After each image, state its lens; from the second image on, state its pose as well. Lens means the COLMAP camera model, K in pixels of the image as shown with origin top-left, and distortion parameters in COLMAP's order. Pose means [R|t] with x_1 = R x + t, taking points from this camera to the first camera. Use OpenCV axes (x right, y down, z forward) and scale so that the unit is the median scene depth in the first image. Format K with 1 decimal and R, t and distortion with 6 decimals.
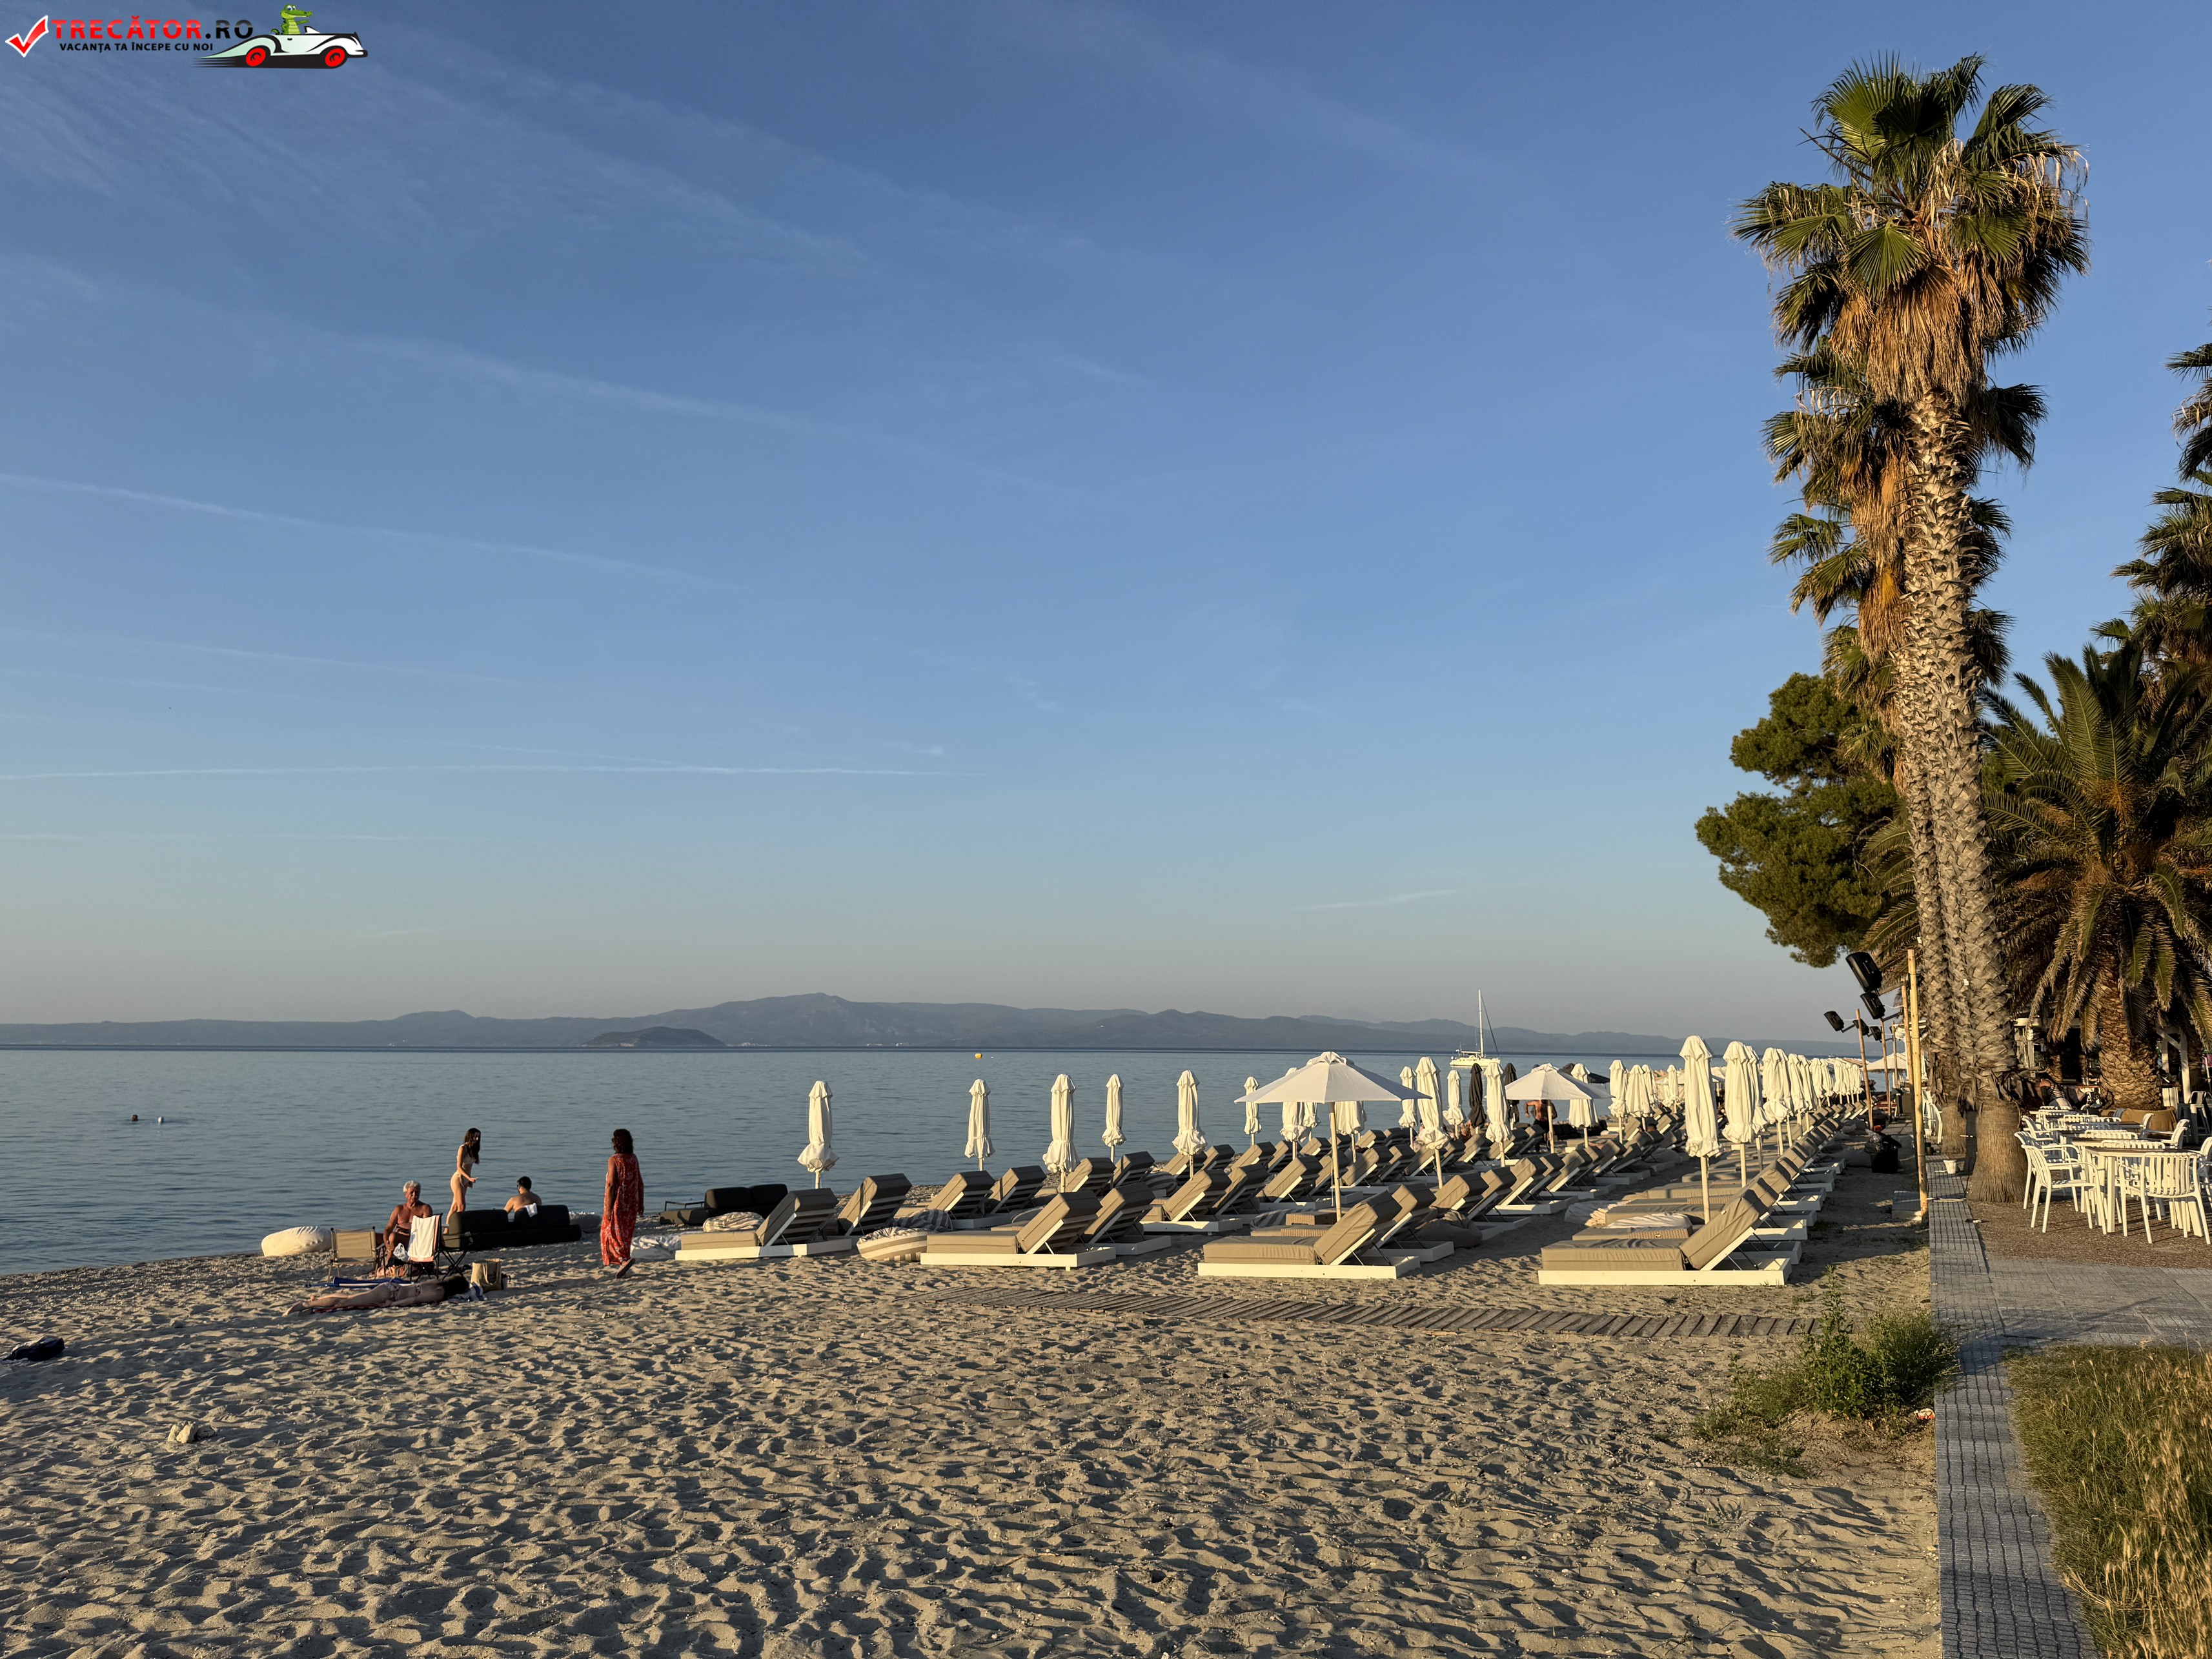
lens RADIAL K [[1548.8, 0, 1139.3], [0, 1548.8, 823.9], [0, 0, 1]] dist [0.051864, -0.033963]
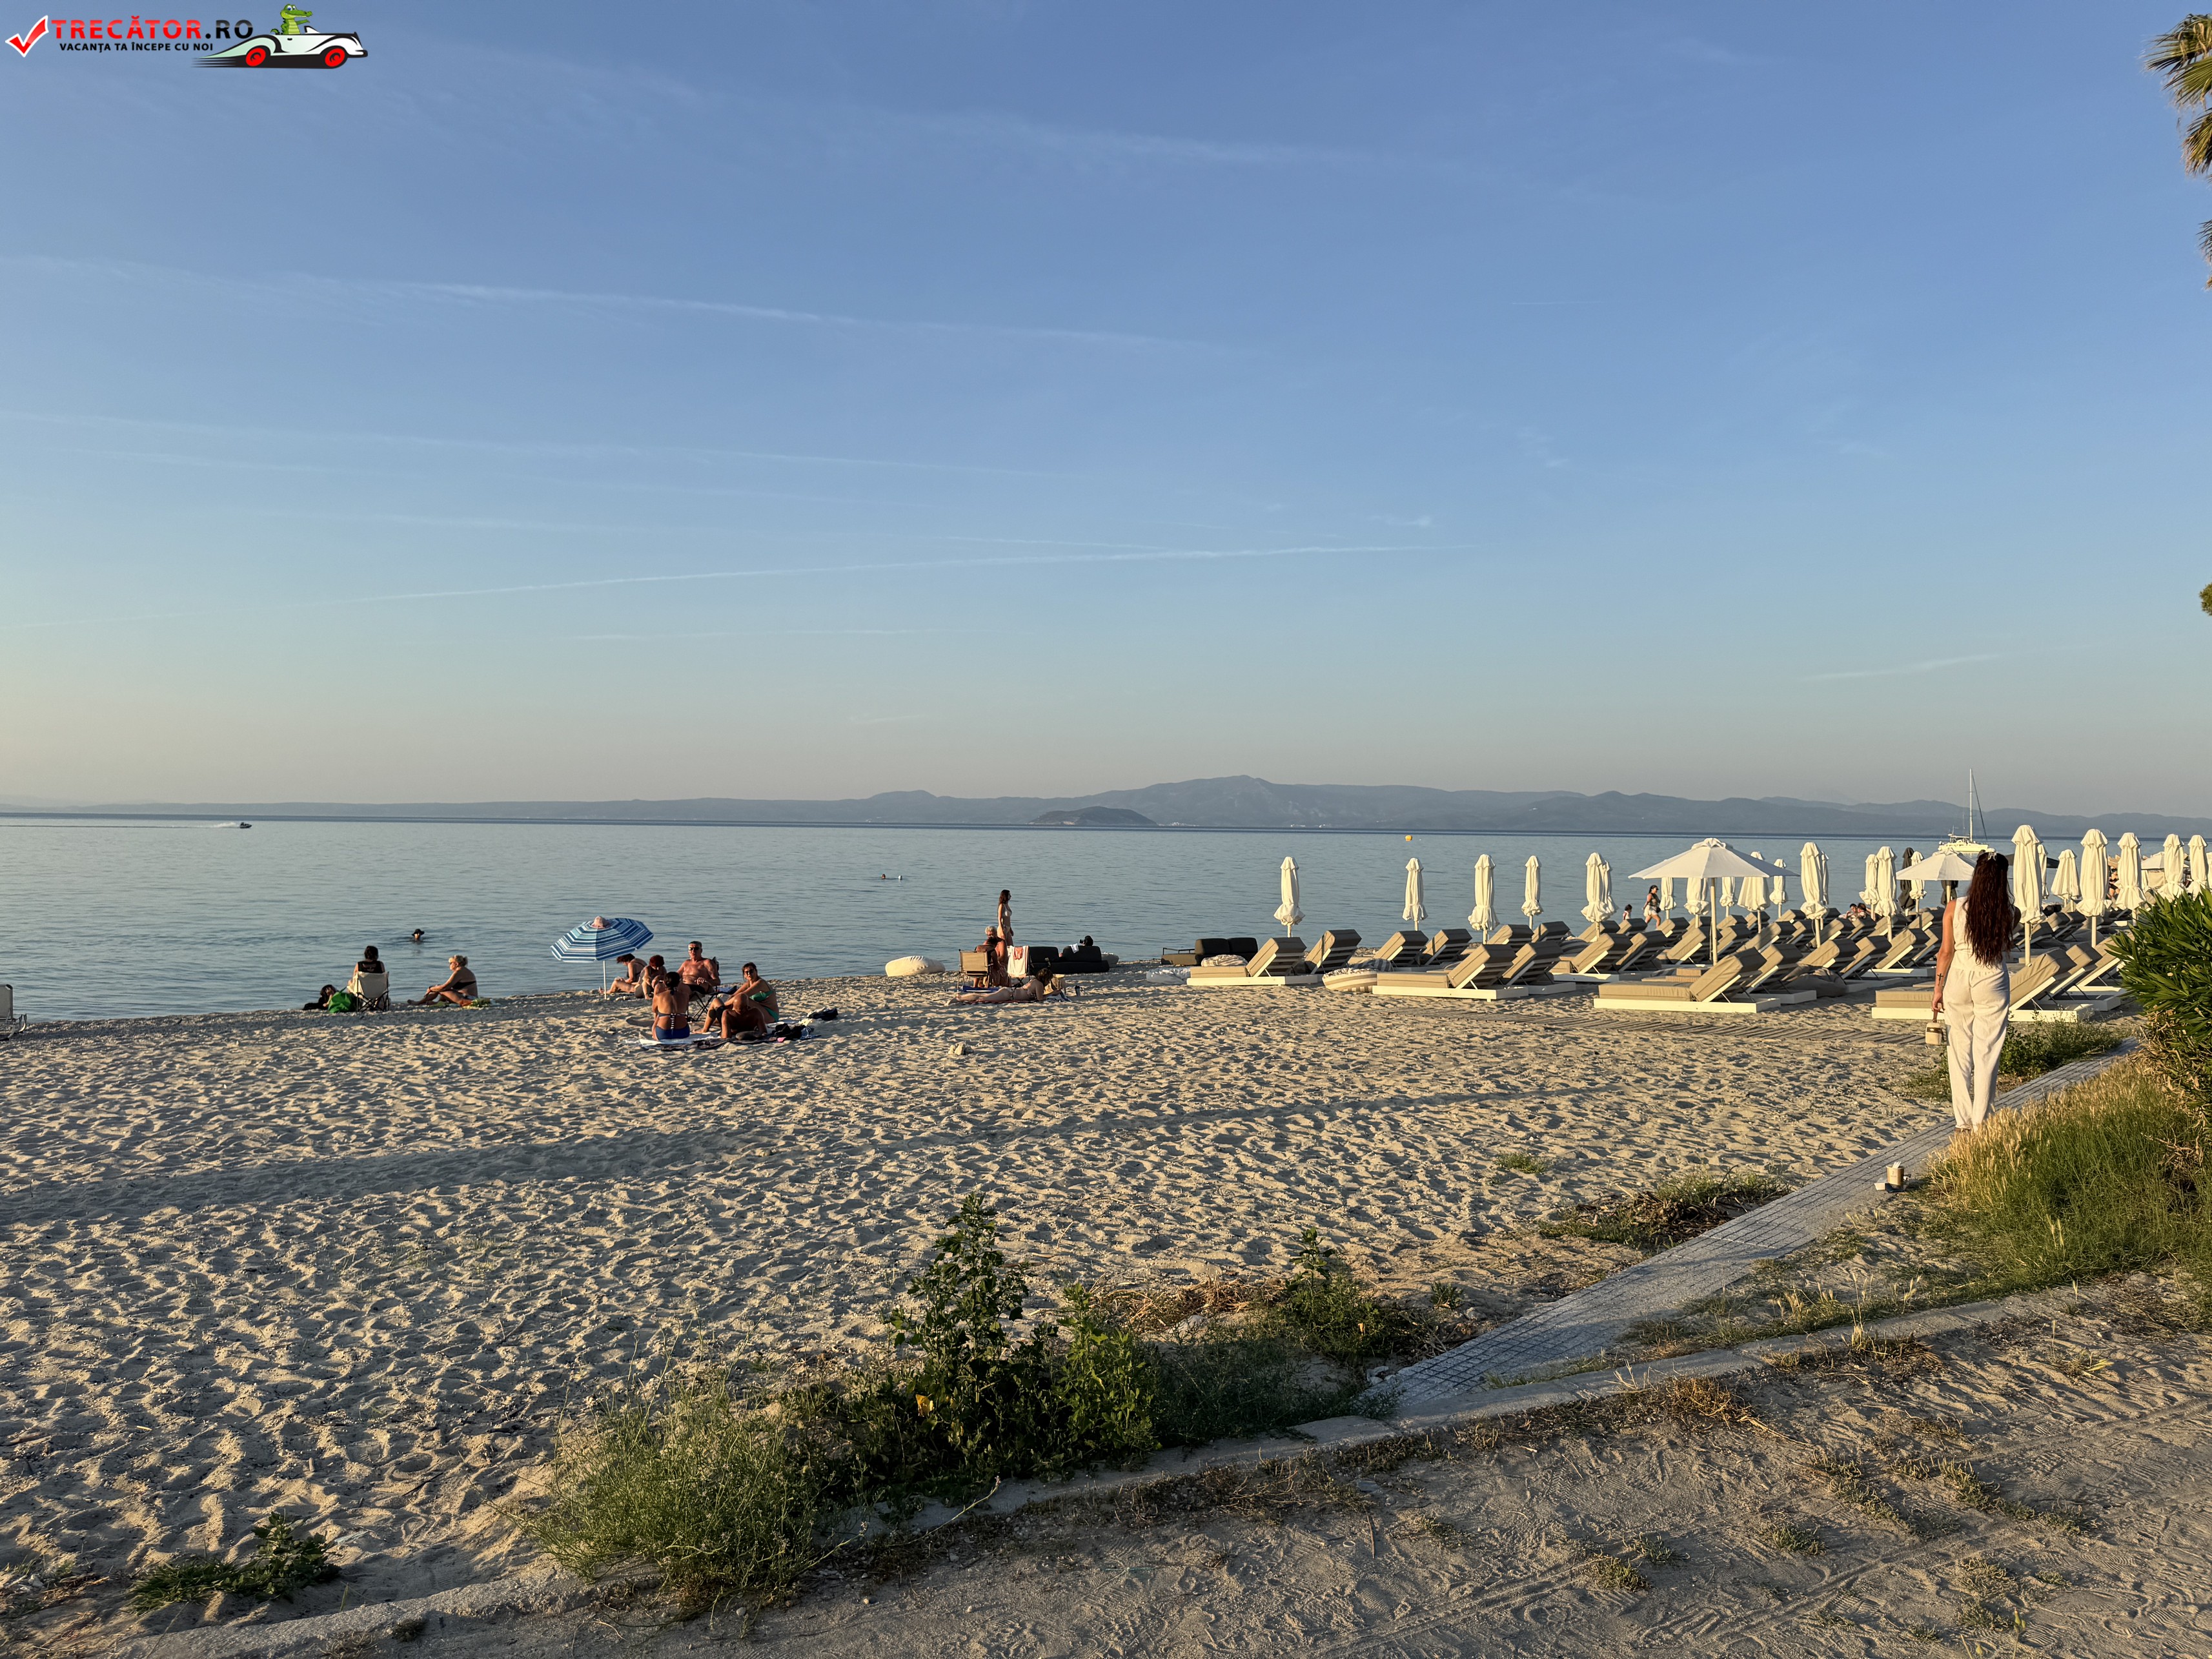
lens RADIAL K [[1548.8, 0, 1065.3], [0, 1548.8, 802.6], [0, 0, 1]] dist [0.051864, -0.033963]
pose [[0.950403, 0.000628, -0.311021, 0.018543], [0.038597, 0.992030, 0.119946, -0.040142], [0.308618, -0.126002, 0.942804, -0.264833]]
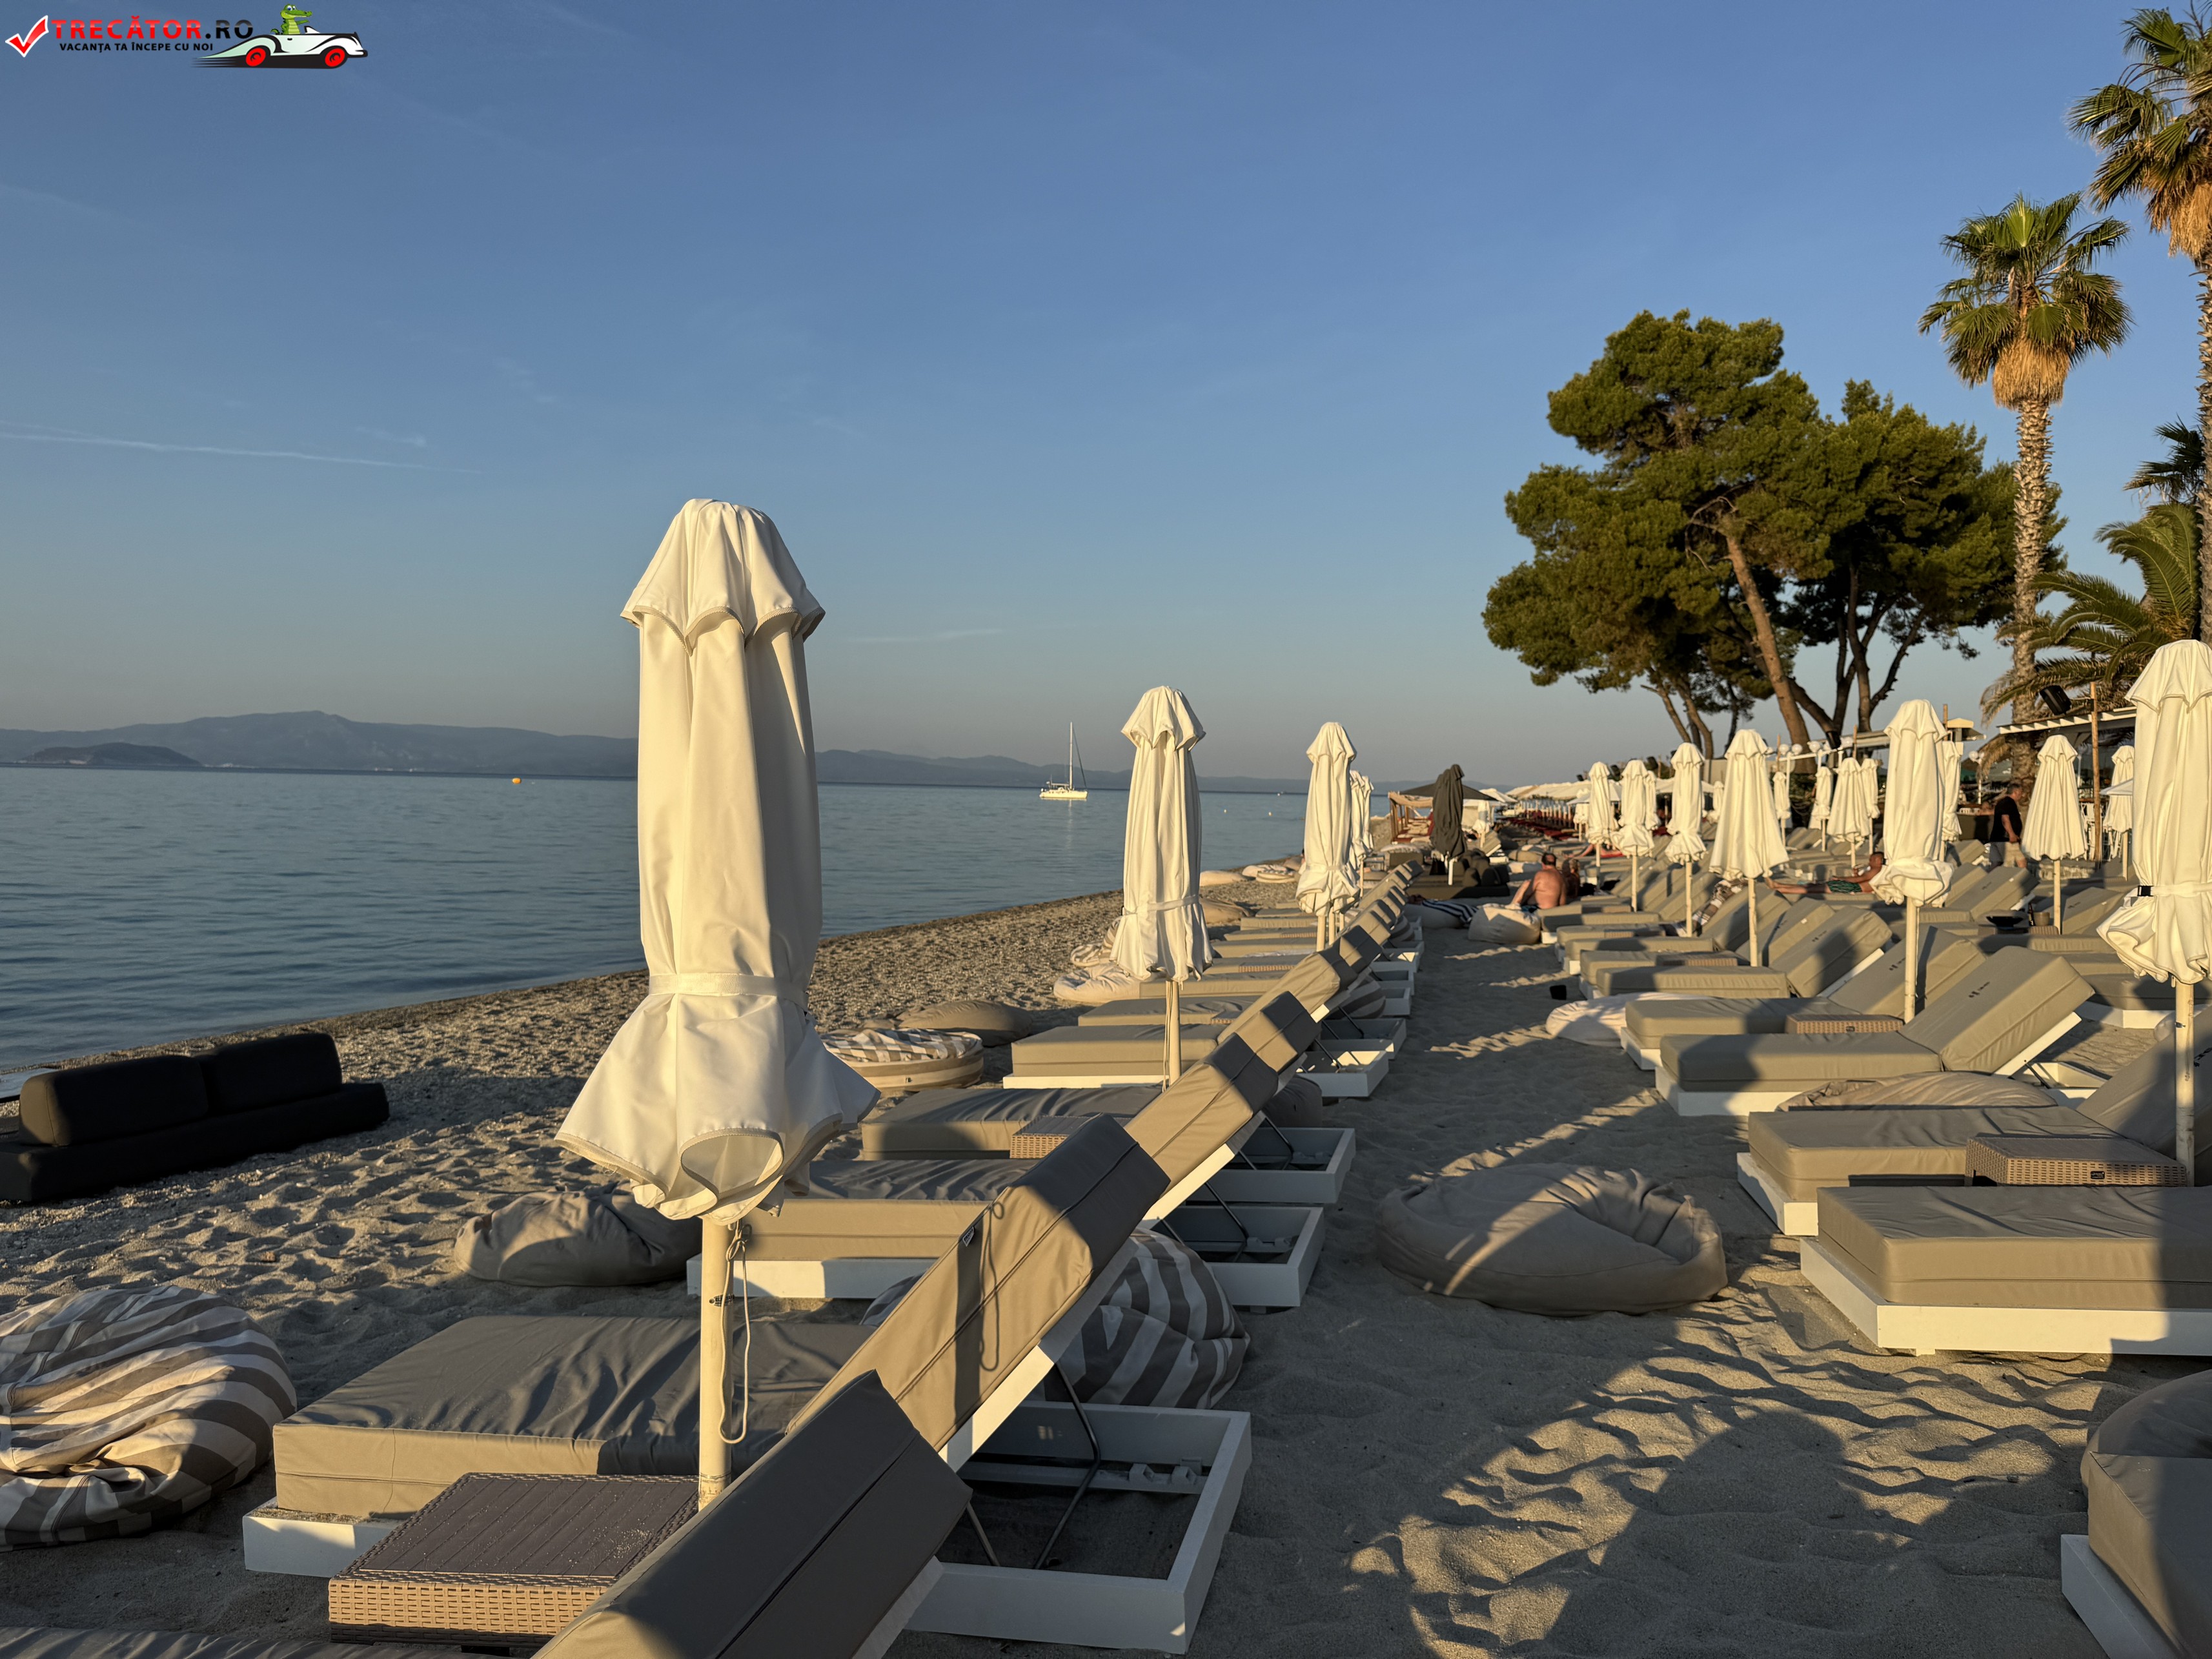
lens RADIAL K [[1548.8, 0, 1102.6], [0, 1548.8, 824.3], [0, 0, 1]] dist [0.051864, -0.033963]
pose [[0.965243, 0.012470, 0.261058, -0.237033], [-0.056396, 0.985267, 0.161455, 0.196439], [-0.255199, -0.170566, 0.951725, 0.957052]]
